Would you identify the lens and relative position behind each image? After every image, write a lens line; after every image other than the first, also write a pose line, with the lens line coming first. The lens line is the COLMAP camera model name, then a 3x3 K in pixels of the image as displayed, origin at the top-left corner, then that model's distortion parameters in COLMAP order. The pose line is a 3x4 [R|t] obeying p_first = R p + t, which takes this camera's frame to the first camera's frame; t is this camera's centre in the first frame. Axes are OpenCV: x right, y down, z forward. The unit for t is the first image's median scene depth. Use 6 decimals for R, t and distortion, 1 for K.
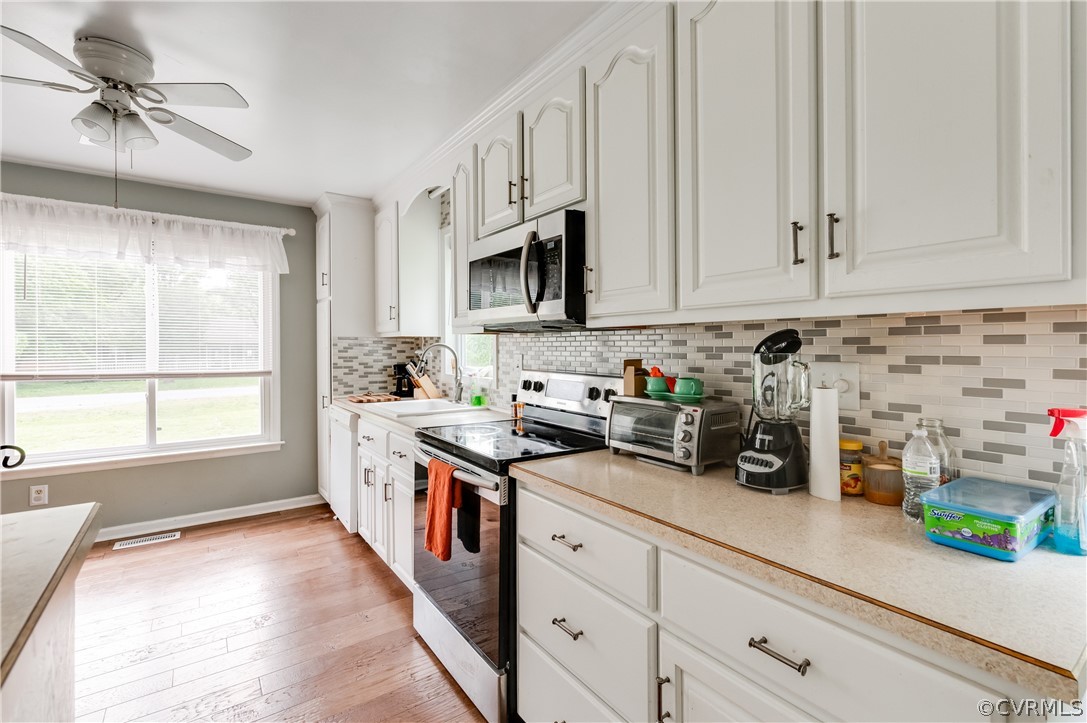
lens RADIAL K [[468.7, 0, 548.9], [0, 468.7, 350.3], [0, 0, 1]] dist [0.004010, -0.000600]
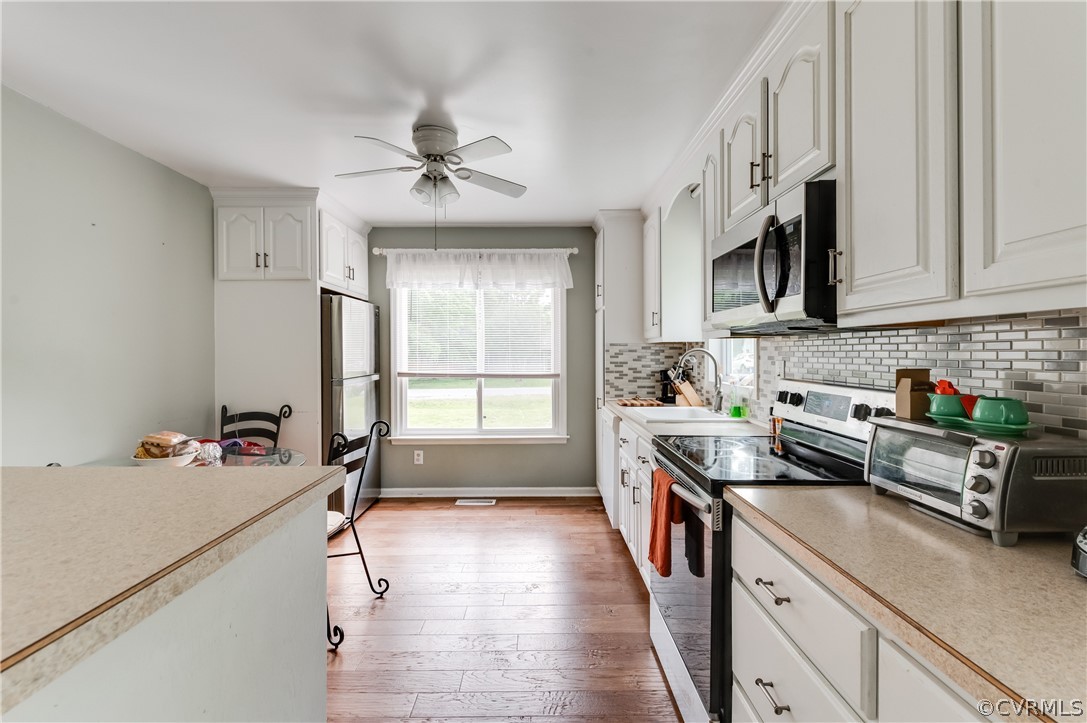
lens RADIAL K [[477.8, 0, 565.1], [0, 477.8, 357.9], [0, 0, 1]] dist [0.002937, -0.000836]
pose [[0.826841, 0.002229, -0.562432, 0.154570], [0.000606, 0.999988, 0.004854, -0.001575], [0.562436, -0.004355, 0.826829, 0.080188]]
